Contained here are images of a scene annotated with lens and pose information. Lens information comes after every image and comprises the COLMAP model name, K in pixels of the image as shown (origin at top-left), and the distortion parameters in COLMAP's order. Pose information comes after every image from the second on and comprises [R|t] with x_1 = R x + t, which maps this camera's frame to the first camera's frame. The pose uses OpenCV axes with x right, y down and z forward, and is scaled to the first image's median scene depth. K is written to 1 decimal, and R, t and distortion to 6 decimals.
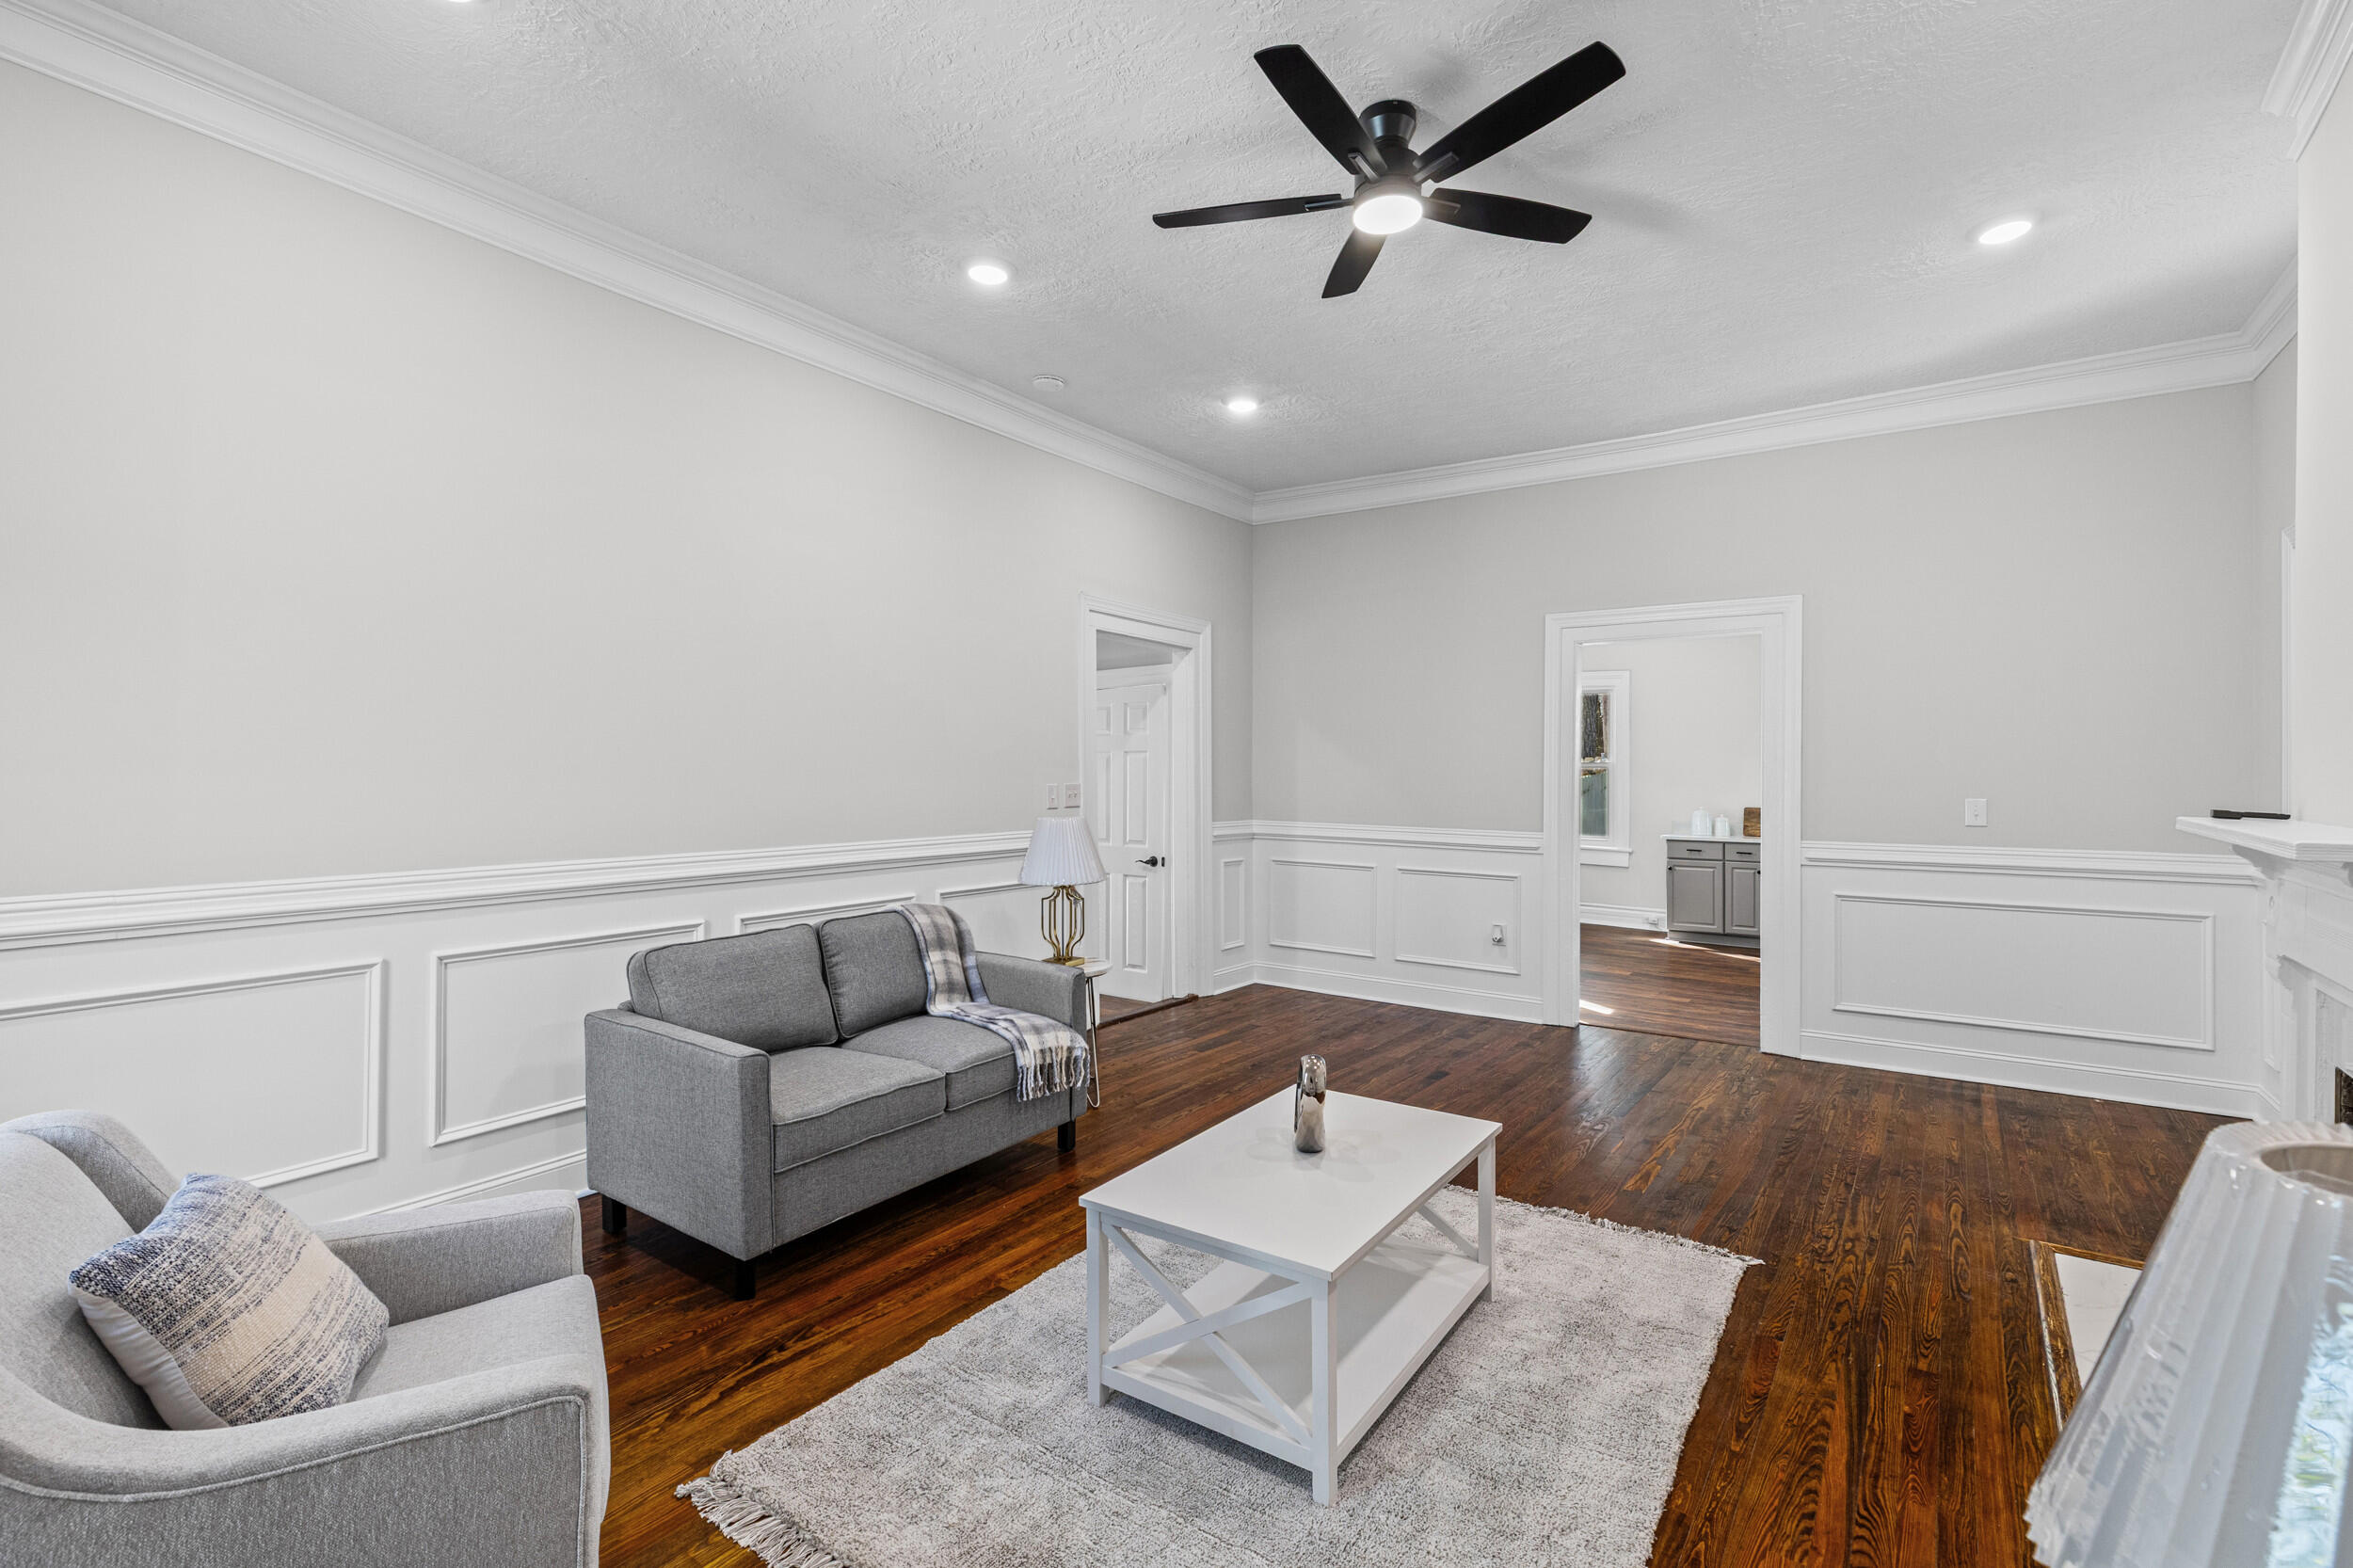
lens RADIAL K [[1078.9, 0, 1185.8], [0, 1078.9, 762.4], [0, 0, 1]] dist [0.013674, -0.001816]
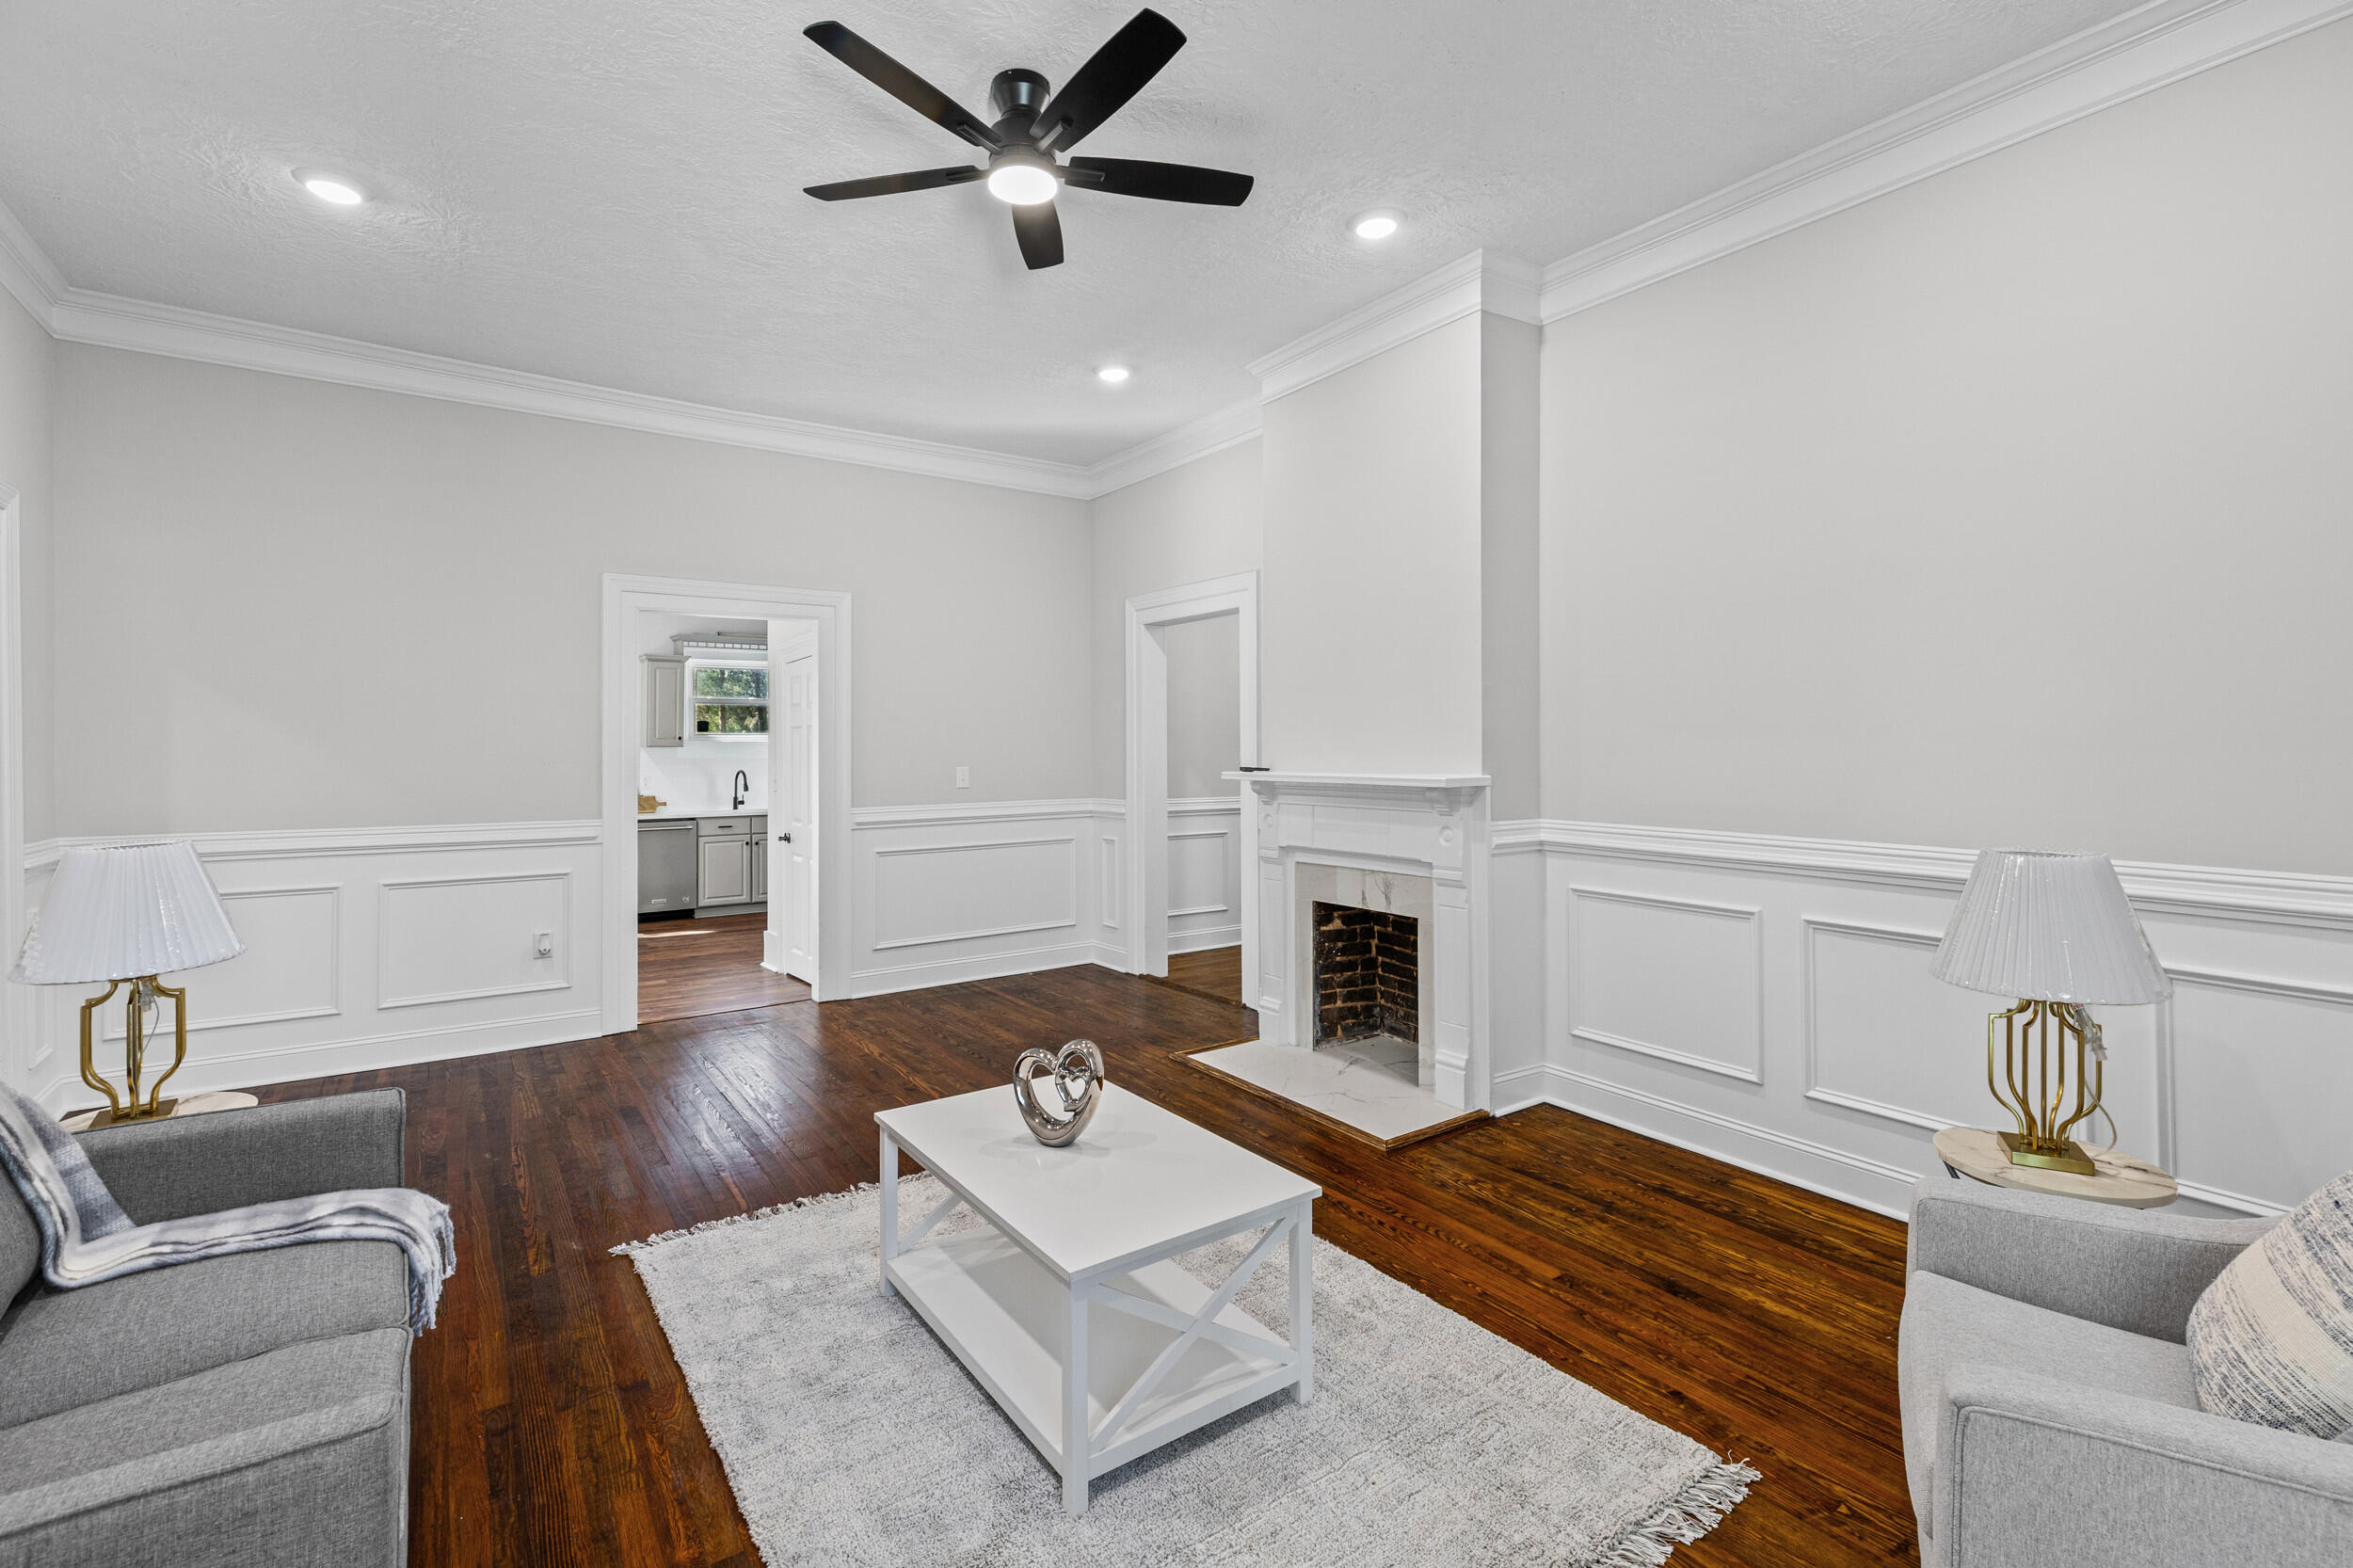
lens RADIAL K [[1078.9, 0, 1159.5], [0, 1078.9, 741.5], [0, 0, 1]] dist [0.013674, -0.001816]
pose [[0.337345, -0.002264, 0.941378, -0.565727], [0.000931, 0.999997, 0.002072, -0.000419], [-0.941380, 0.000177, 0.337347, 0.442766]]
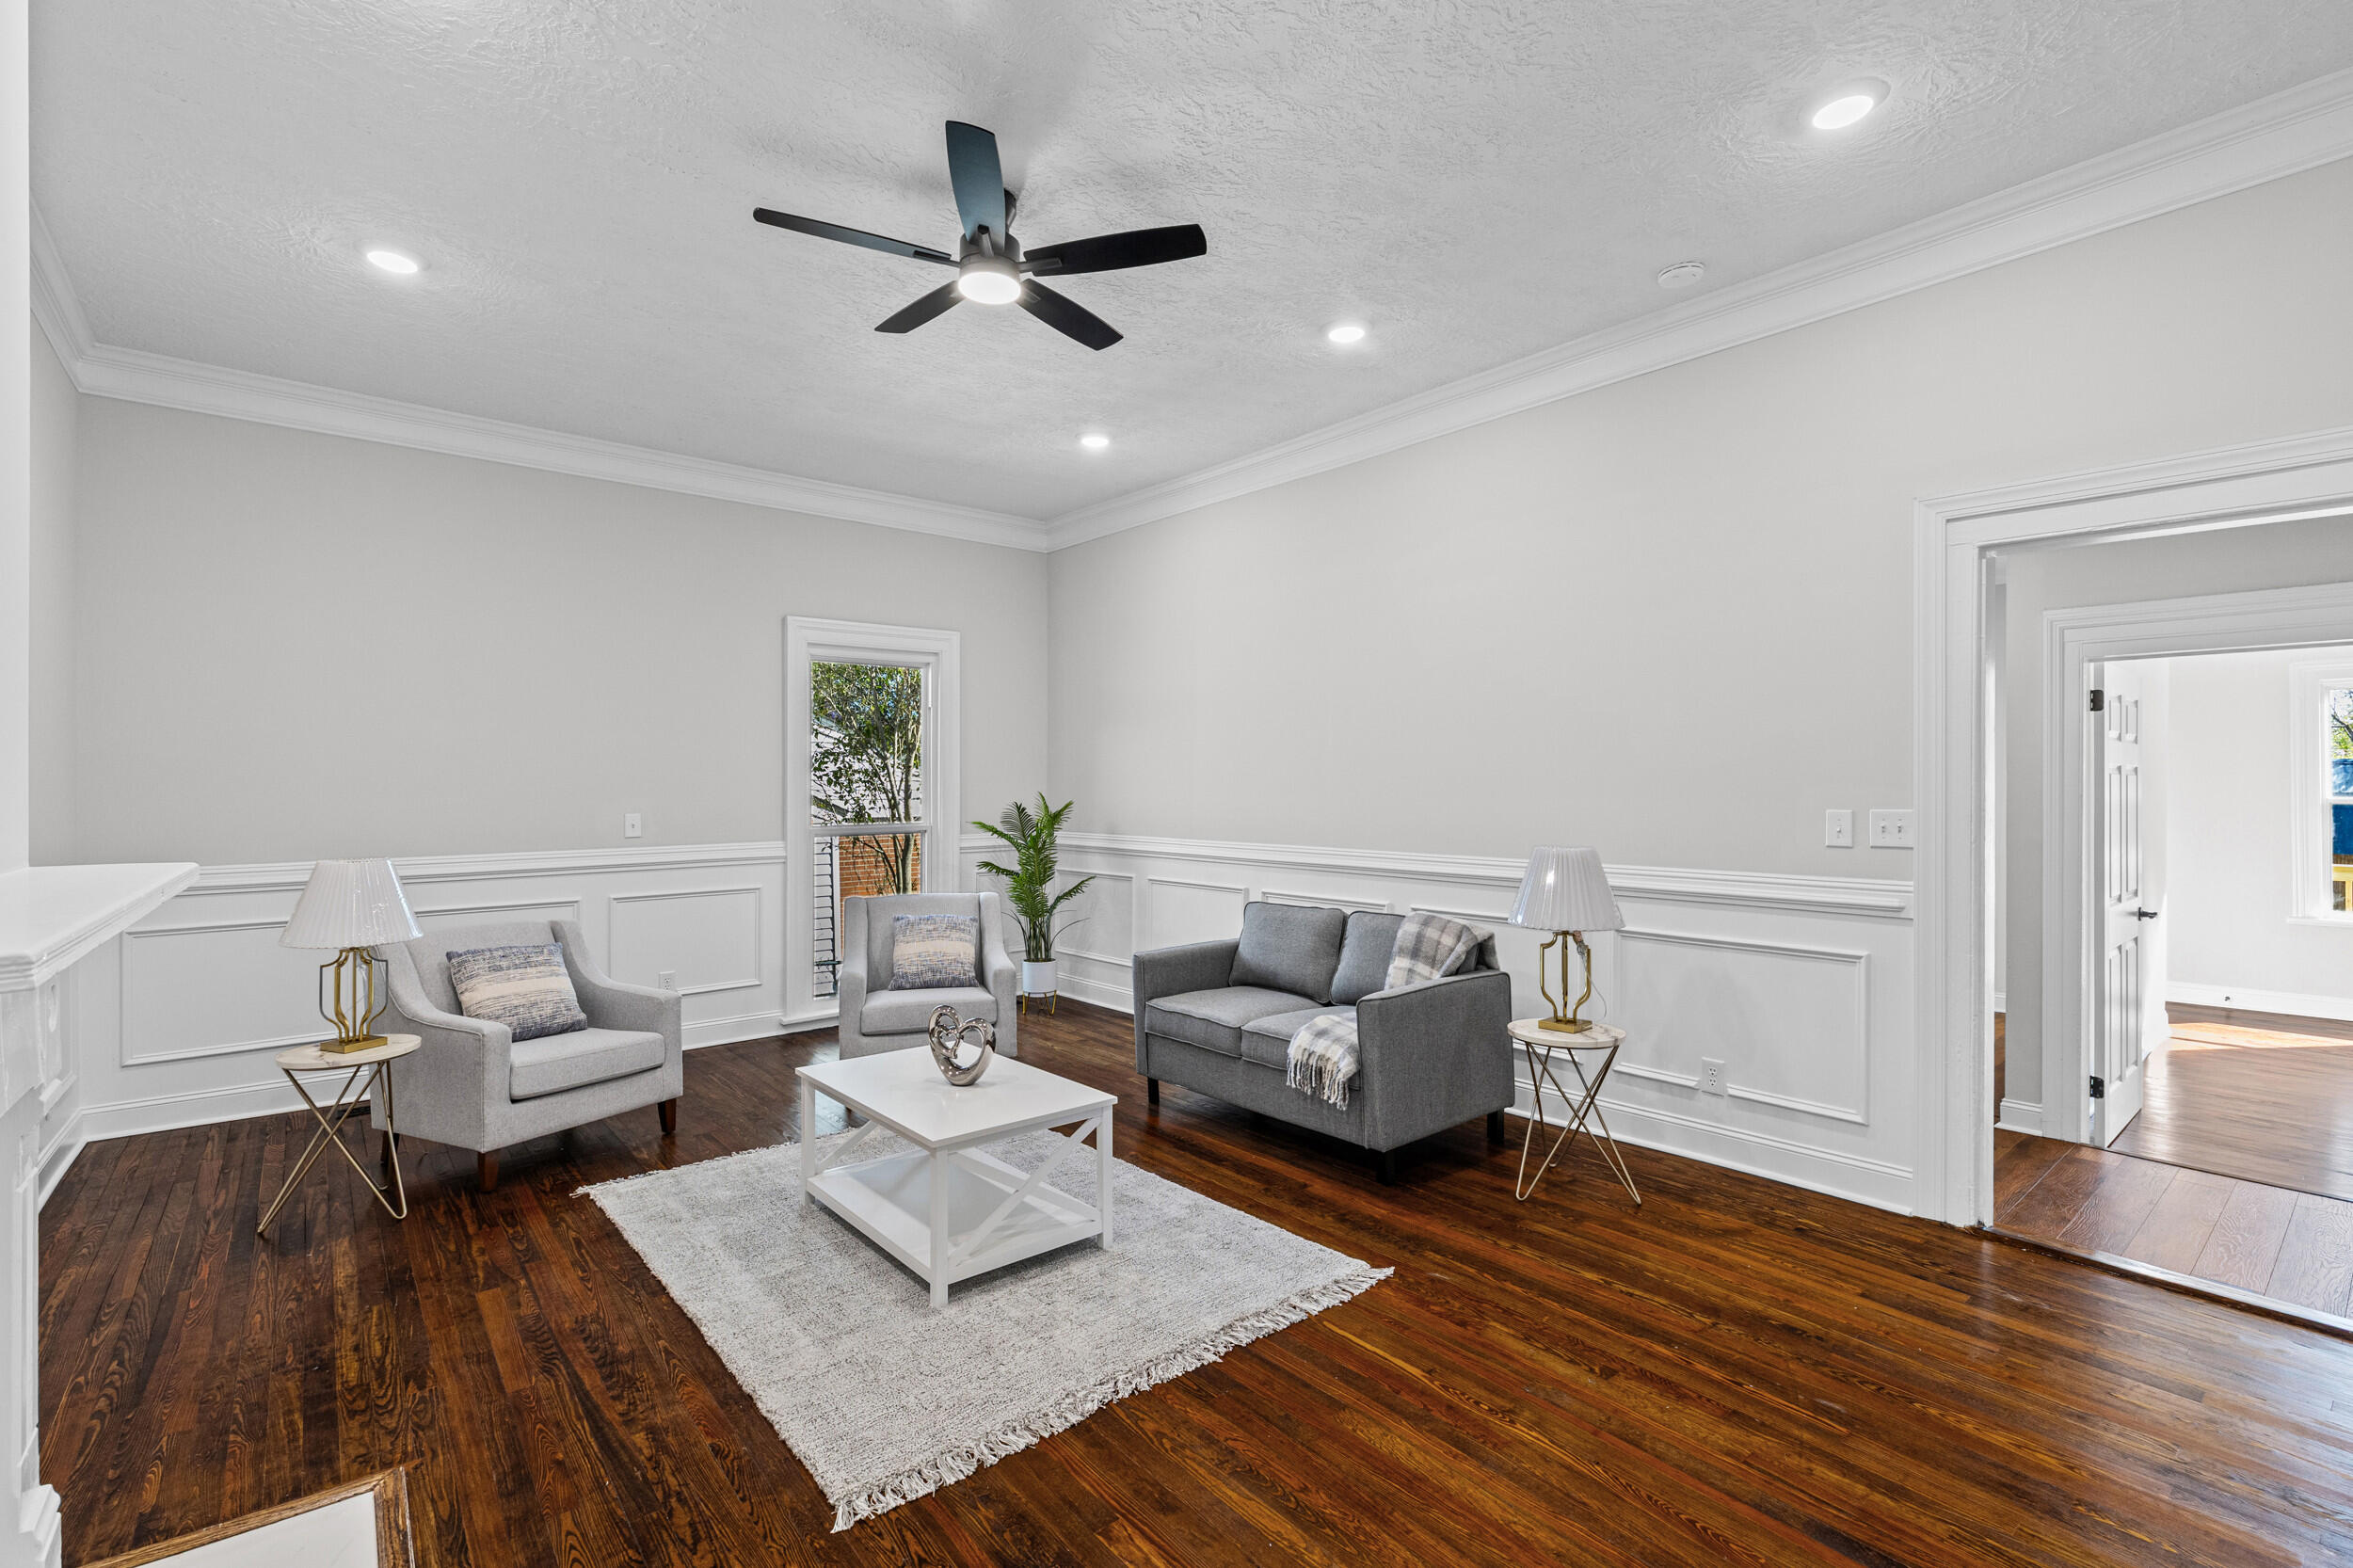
lens RADIAL K [[1078.9, 0, 1188.5], [0, 1078.9, 792.1], [0, 0, 1]] dist [0.013674, -0.001816]
pose [[-0.274471, 0.010915, -0.961533, 0.957758], [0.013141, 0.999885, 0.007599, -0.003219], [0.961505, -0.010550, -0.274583, 1.207562]]
